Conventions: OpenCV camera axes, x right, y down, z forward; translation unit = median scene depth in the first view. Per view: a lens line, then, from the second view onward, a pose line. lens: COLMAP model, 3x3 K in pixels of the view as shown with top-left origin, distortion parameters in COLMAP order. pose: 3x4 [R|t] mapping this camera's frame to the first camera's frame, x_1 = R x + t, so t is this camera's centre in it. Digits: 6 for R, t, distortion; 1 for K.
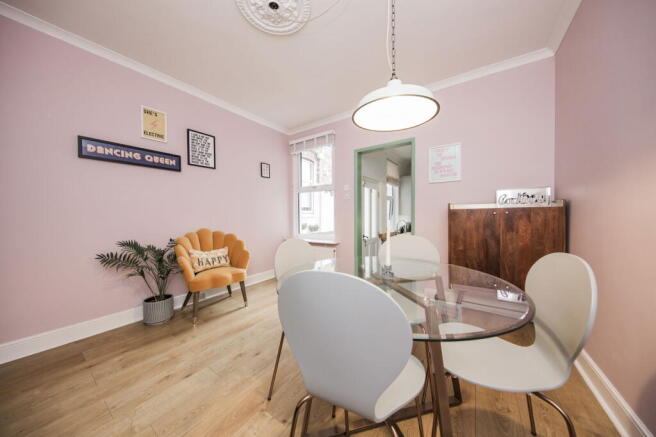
lens RADIAL K [[215.9, 0, 326.9], [0, 215.9, 214.4], [0, 0, 1]] dist [-0.000345, -0.000017]
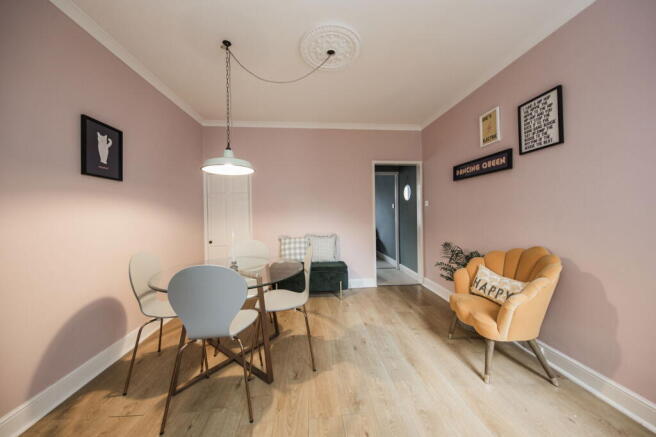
lens RADIAL K [[215.9, 0, 326.9], [0, 215.9, 214.4], [0, 0, 1]] dist [-0.000345, -0.000017]
pose [[-0.775006, 0.003689, -0.631943, 0.390163], [0.001774, 0.999992, 0.003662, -0.042059], [0.631951, 0.001716, -0.775006, 1.392357]]
